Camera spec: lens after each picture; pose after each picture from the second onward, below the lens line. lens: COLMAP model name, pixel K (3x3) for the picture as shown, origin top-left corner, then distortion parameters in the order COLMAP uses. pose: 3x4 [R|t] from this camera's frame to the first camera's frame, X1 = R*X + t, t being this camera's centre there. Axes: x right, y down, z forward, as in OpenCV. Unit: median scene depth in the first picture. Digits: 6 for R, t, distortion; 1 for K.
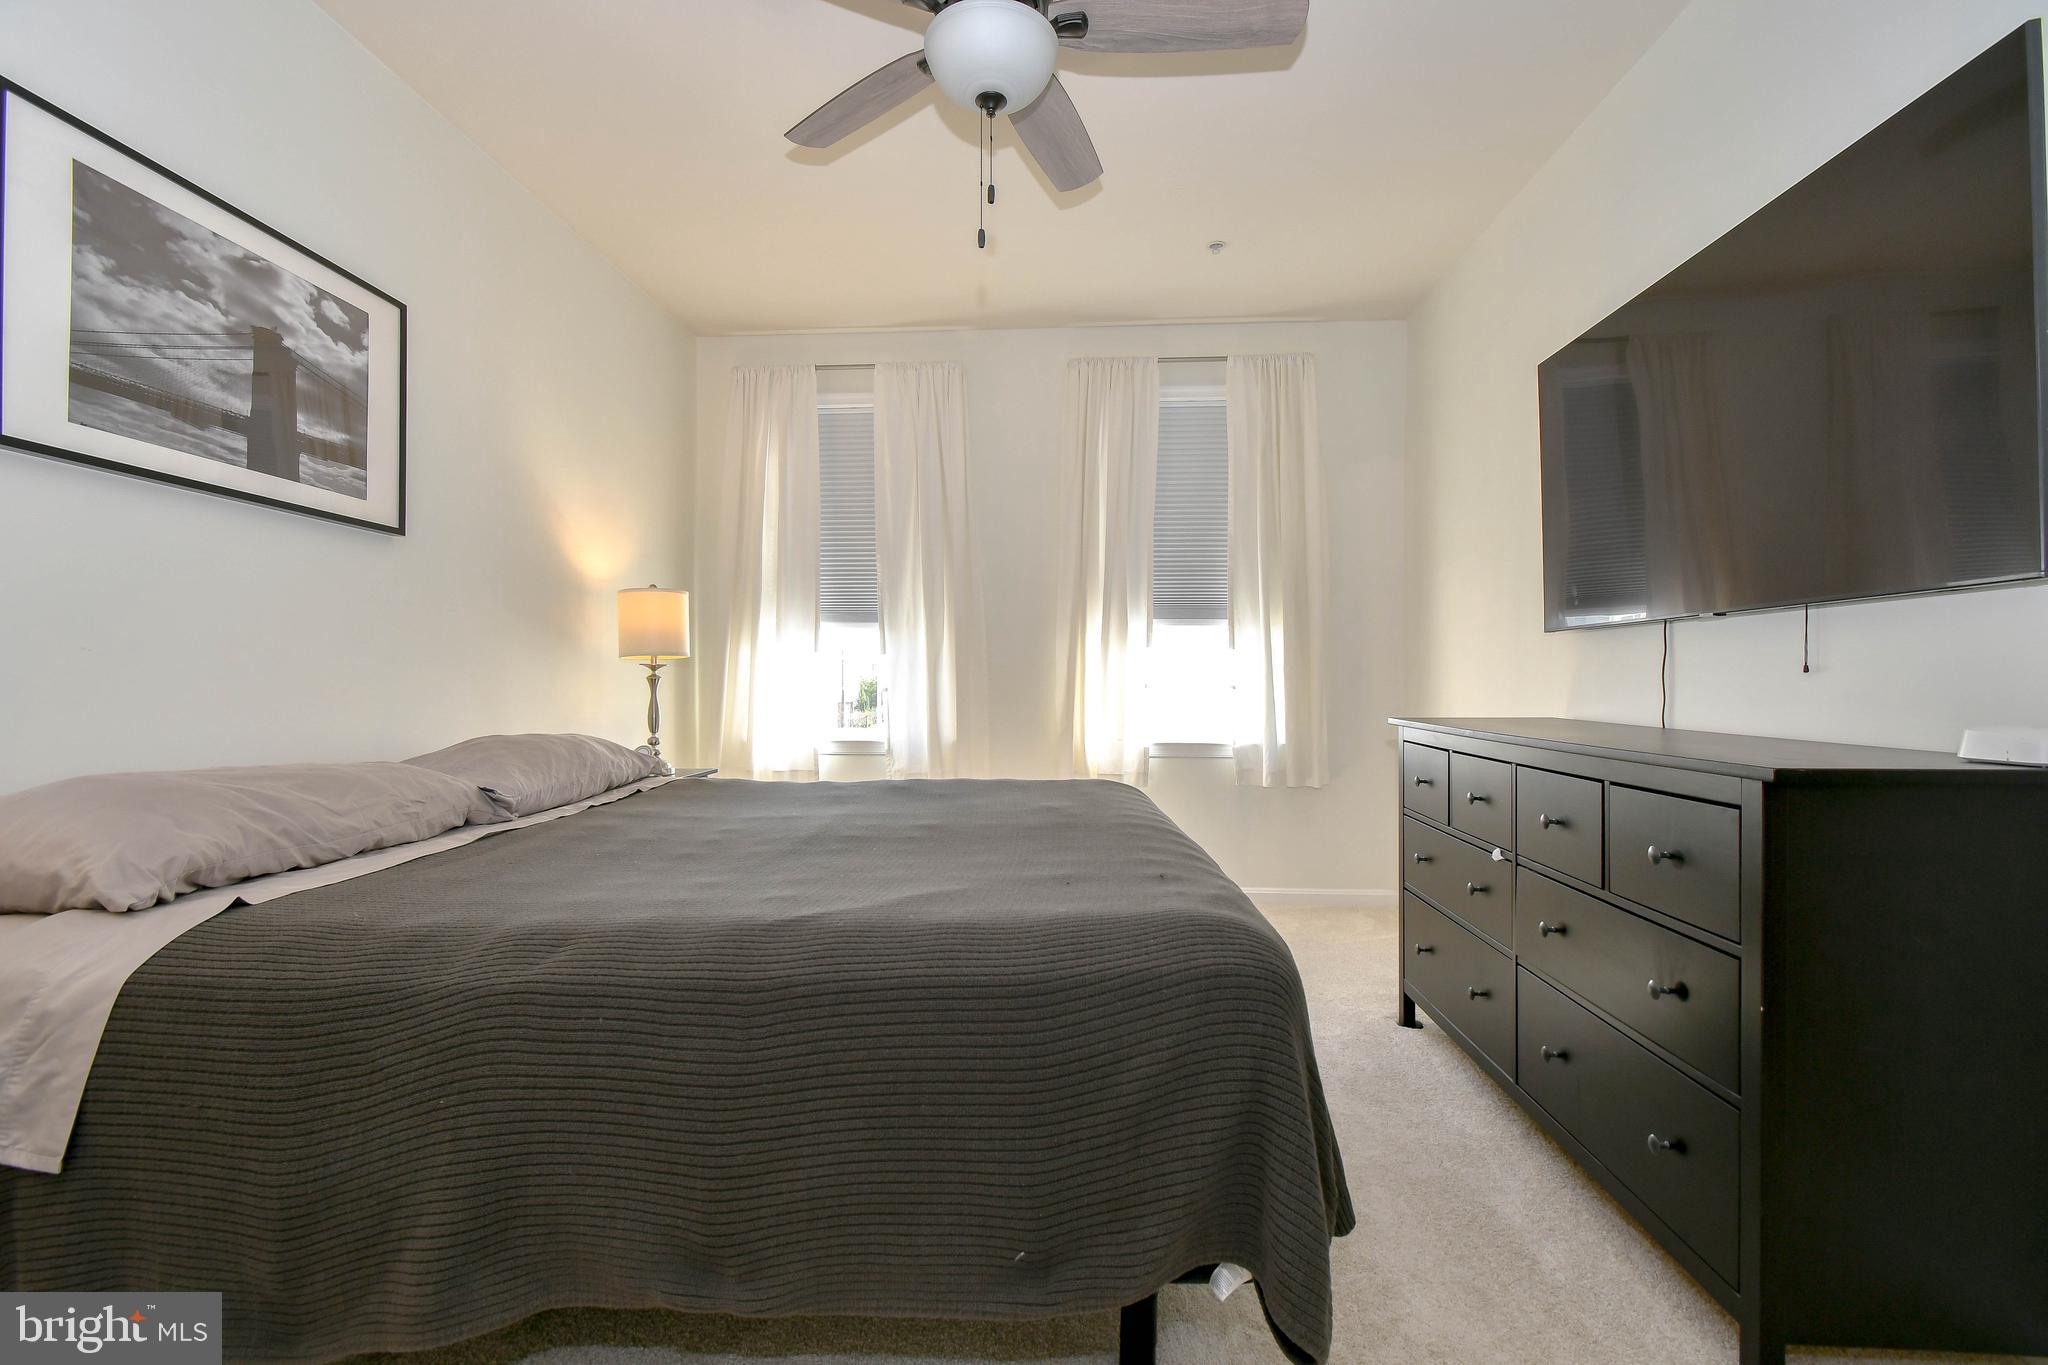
lens RADIAL K [[898.3, 0, 1026.6], [0, 898.3, 682.9], [0, 0, 1]] dist [0.004519, -0.002009]
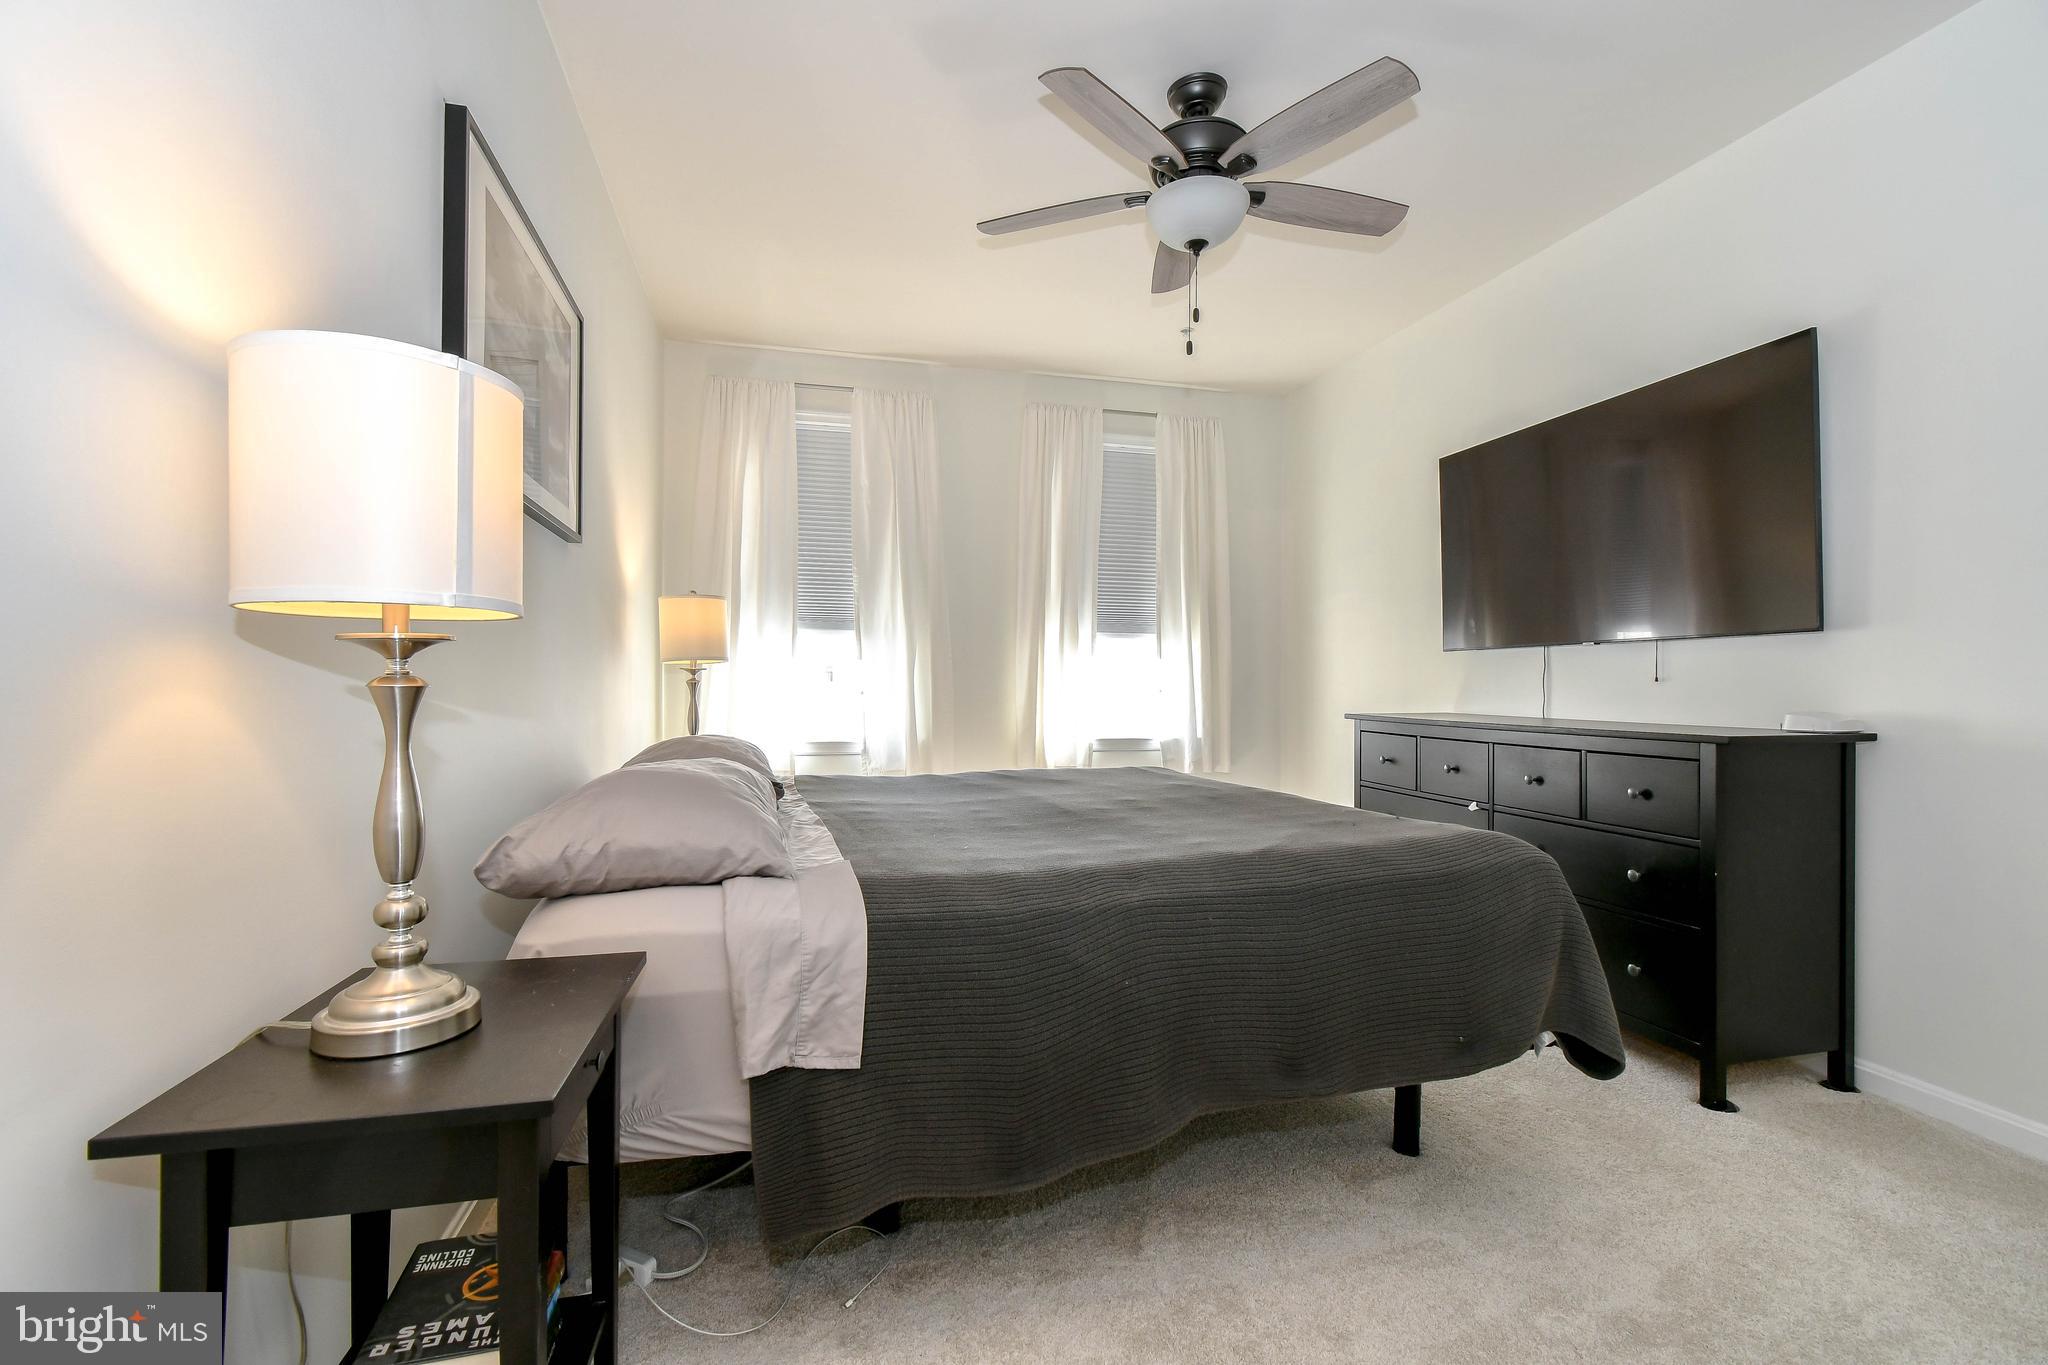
lens RADIAL K [[898.3, 0, 1029.9], [0, 898.3, 679.9], [0, 0, 1]] dist [0.004519, -0.002009]
pose [[0.948760, 0.003631, 0.315976, -0.608139], [-0.001536, 0.999975, -0.006877, -0.001791], [-0.315993, 0.006039, 0.948742, -0.147452]]
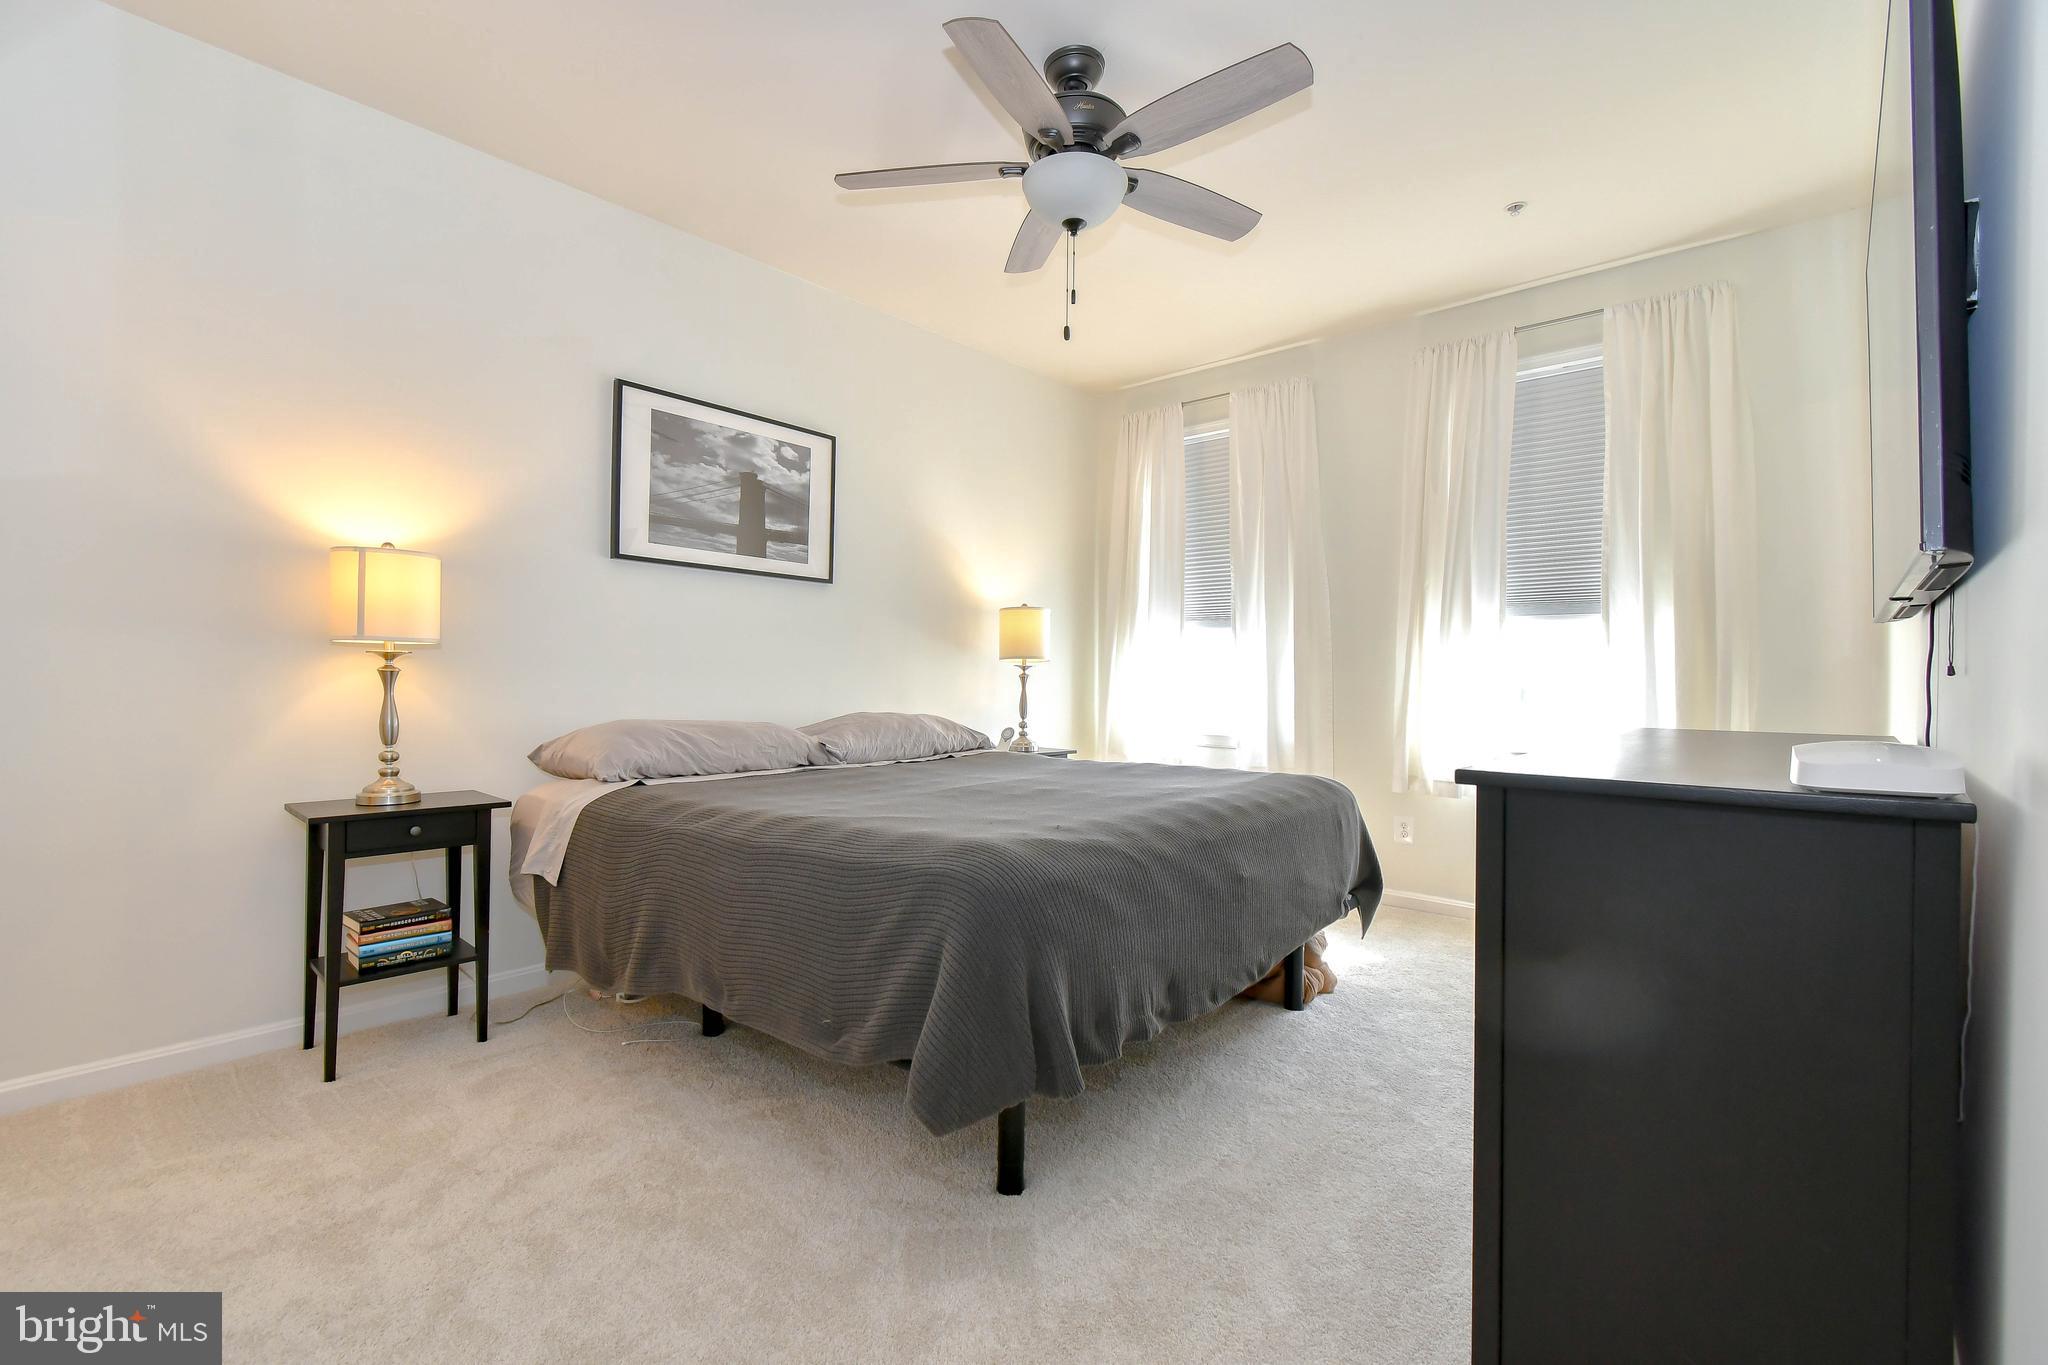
lens RADIAL K [[898.3, 0, 1023.5], [0, 898.3, 685.8], [0, 0, 1]] dist [0.004519, -0.002009]
pose [[0.790325, 0.014020, -0.612527, 0.617210], [-0.013346, 0.999895, 0.005667, 0.001505], [0.612543, 0.003696, 0.790429, -0.042297]]
